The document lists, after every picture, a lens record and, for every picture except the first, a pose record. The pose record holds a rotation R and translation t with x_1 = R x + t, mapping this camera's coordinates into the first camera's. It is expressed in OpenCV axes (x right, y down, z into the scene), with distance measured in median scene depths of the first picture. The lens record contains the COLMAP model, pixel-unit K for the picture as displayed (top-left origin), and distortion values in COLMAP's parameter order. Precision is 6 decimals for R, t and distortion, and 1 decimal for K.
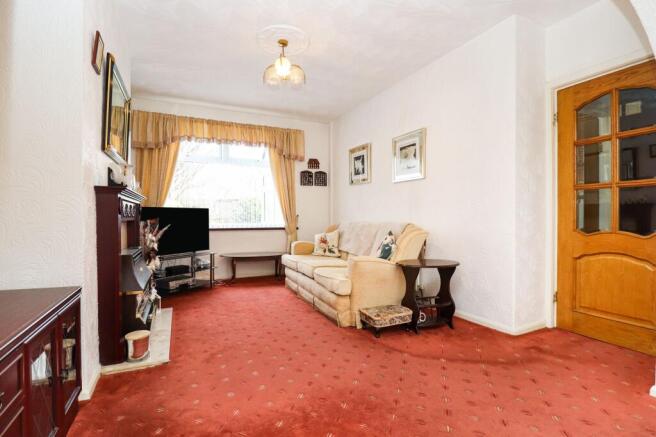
lens RADIAL K [[302.4, 0, 311.9], [0, 302.4, 217.3], [0, 0, 1]] dist [0.000627, -0.000021]
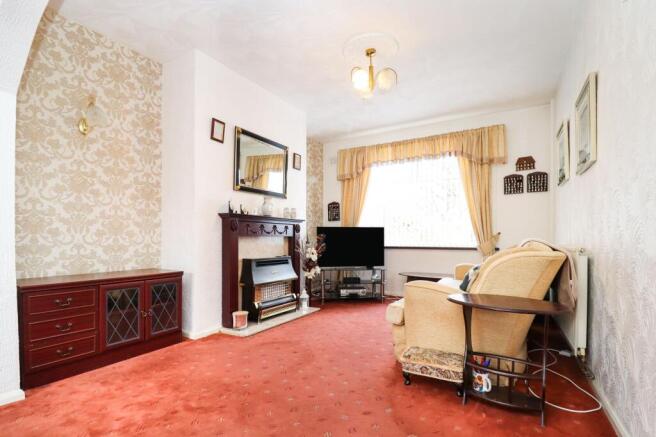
lens RADIAL K [[312.5, 0, 345.4], [0, 312.5, 241.7], [0, 0, 1]] dist [0.000272, -0.000144]
pose [[0.611538, 0.006277, -0.791190, 0.446895], [-0.002288, 0.999978, 0.006165, 0.015285], [0.791212, -0.001960, 0.611539, 0.227977]]
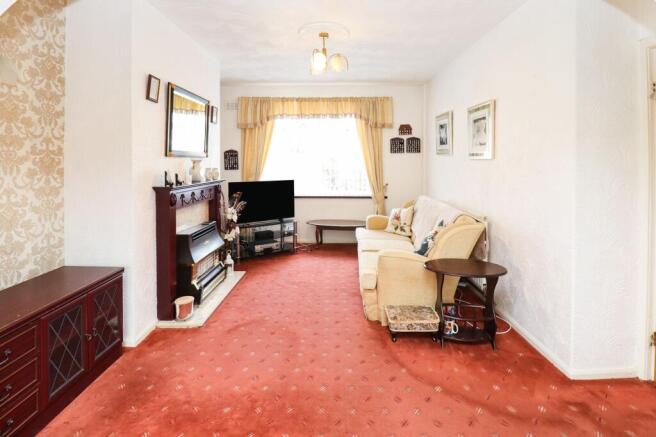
lens RADIAL K [[310.5, 0, 337.9], [0, 310.5, 165.8], [0, 0, 1]] dist [-0.001854, -0.001105]
pose [[0.916741, 0.008240, -0.399396, 0.260734], [-0.004039, 0.999927, 0.011360, -0.095896], [0.399461, -0.008801, 0.916708, 0.026846]]
